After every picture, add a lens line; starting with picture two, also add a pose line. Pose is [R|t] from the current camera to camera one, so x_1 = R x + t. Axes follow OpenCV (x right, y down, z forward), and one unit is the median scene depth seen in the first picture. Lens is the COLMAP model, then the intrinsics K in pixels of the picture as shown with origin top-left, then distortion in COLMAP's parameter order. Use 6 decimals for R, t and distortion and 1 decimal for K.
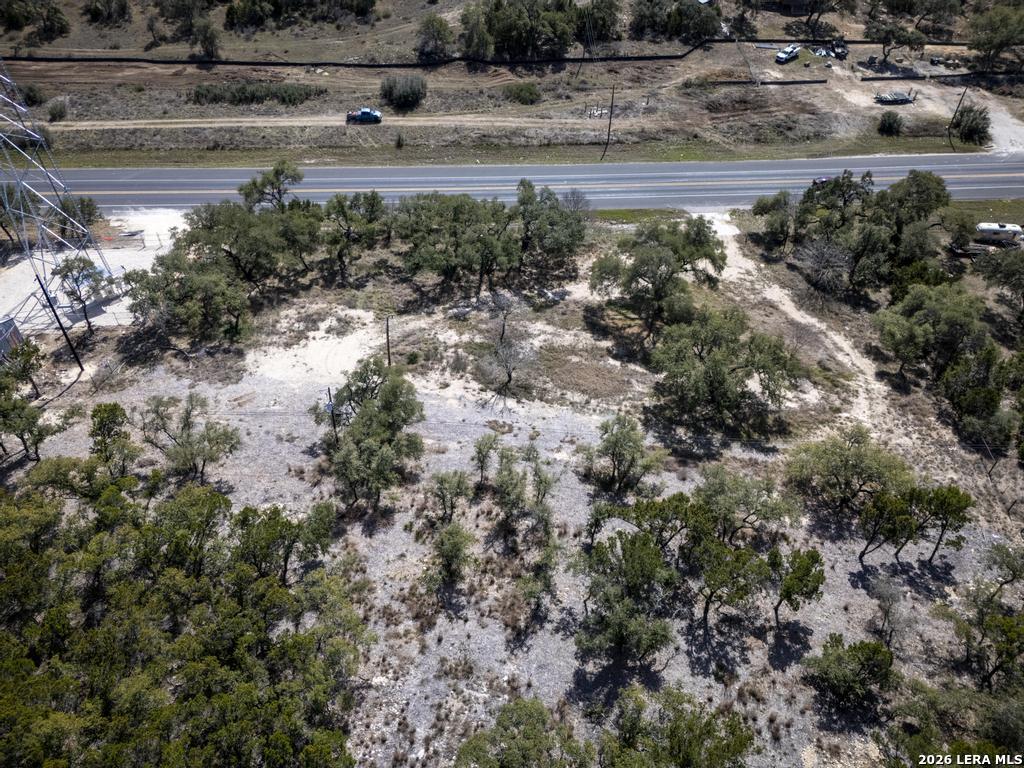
lens RADIAL K [[756.5, 0, 511.2], [0, 756.5, 379.3], [0, 0, 1]] dist [0.063093, -0.052475]
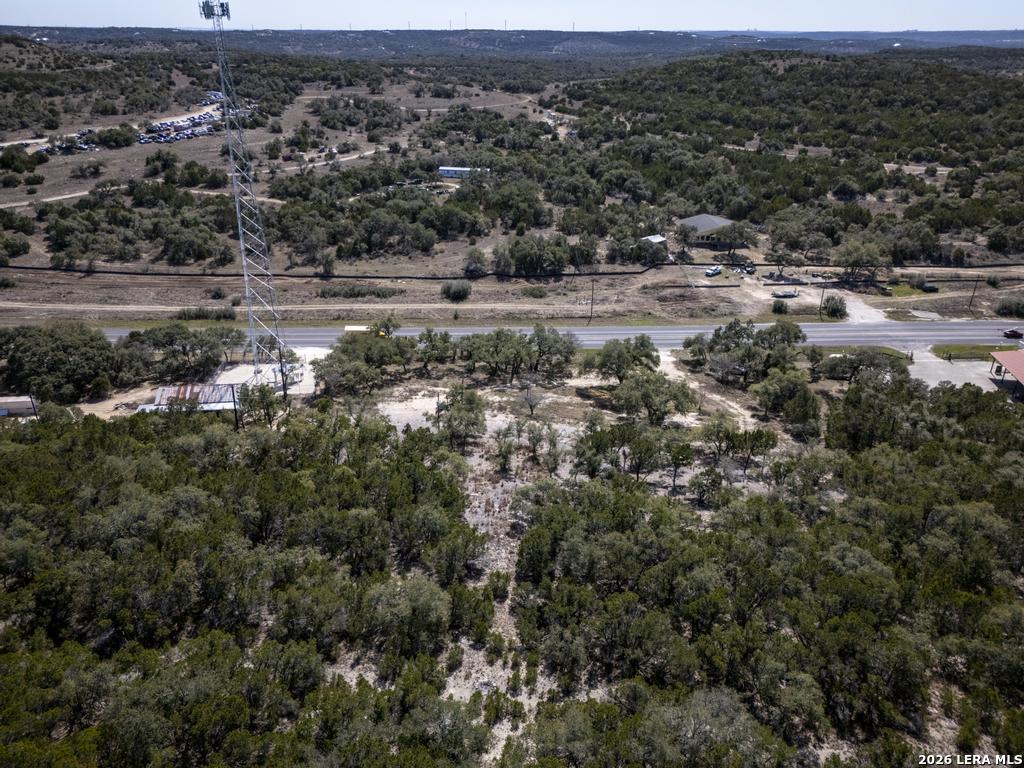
lens RADIAL K [[756.5, 0, 511.2], [0, 756.5, 379.3], [0, 0, 1]] dist [0.063093, -0.052475]
pose [[0.999924, -0.007618, -0.009686, -0.019213], [0.004137, 0.947916, -0.318494, 0.277996], [0.011608, 0.318430, 0.947875, -0.380009]]
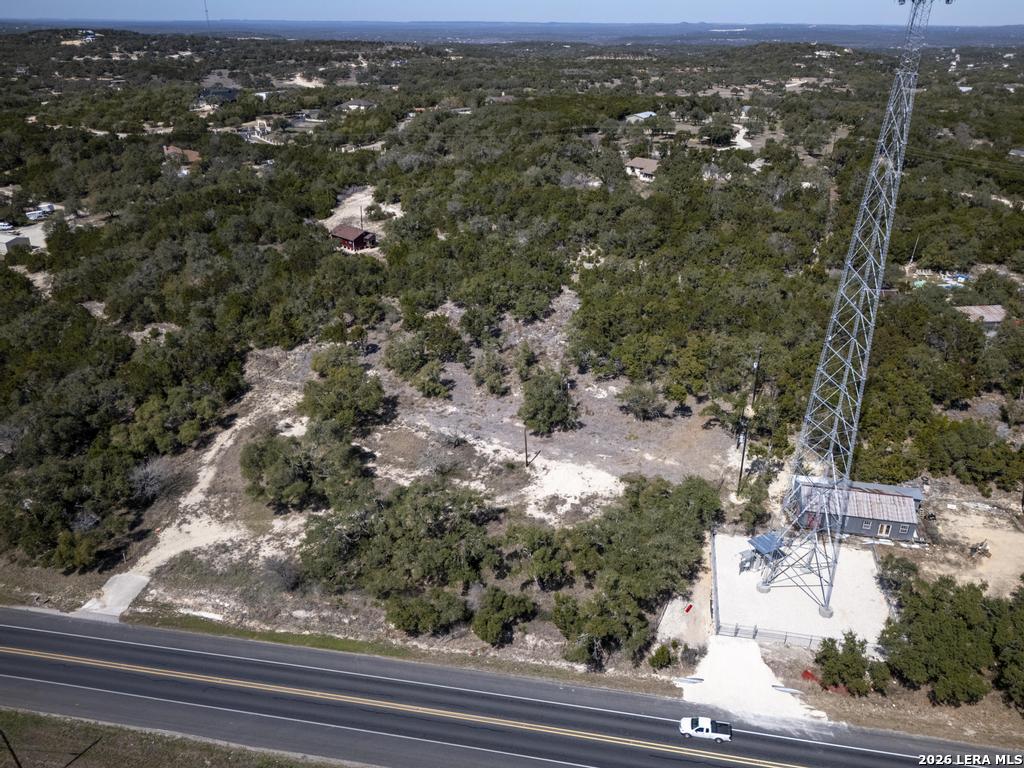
lens RADIAL K [[756.5, 0, 511.2], [0, 756.5, 379.3], [0, 0, 1]] dist [0.063093, -0.052475]
pose [[-0.949062, -0.151956, 0.276025, -0.303694], [0.201429, 0.381045, 0.902348, -0.834103], [-0.242295, 0.911984, -0.331027, 0.800721]]
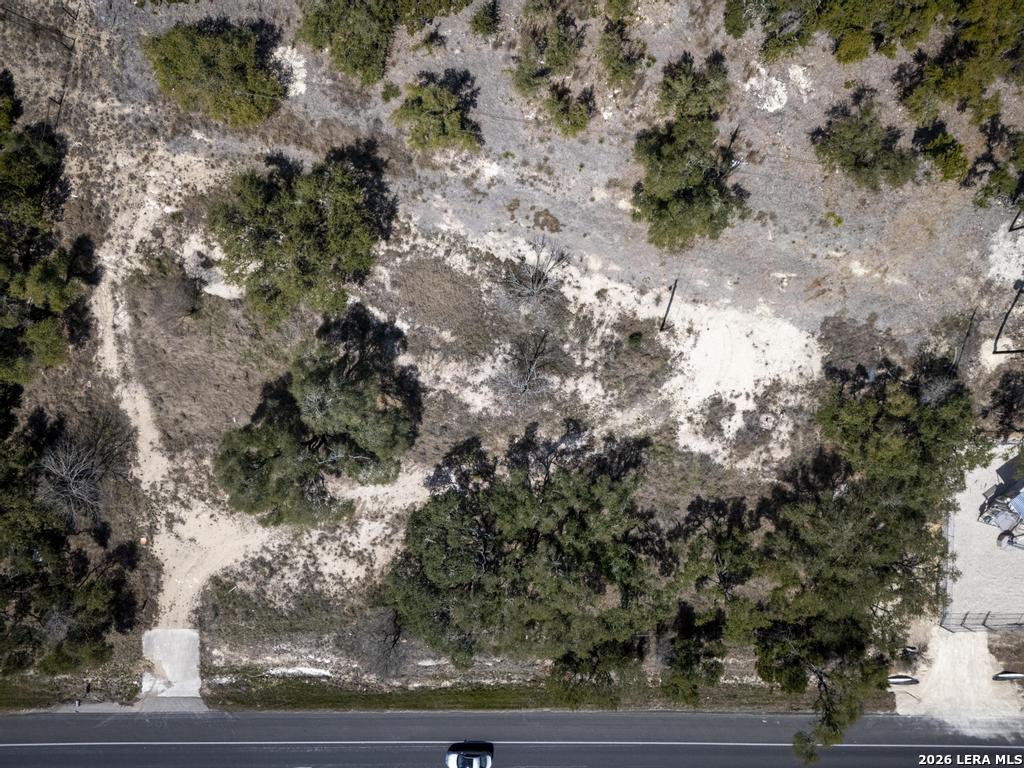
lens RADIAL K [[756.5, 0, 511.2], [0, 756.5, 379.3], [0, 0, 1]] dist [0.063093, -0.052475]
pose [[-0.991991, -0.119267, -0.041580, 0.025826], [0.051161, -0.680395, 0.731057, -0.427492], [-0.115482, 0.723075, 0.681048, 0.274495]]
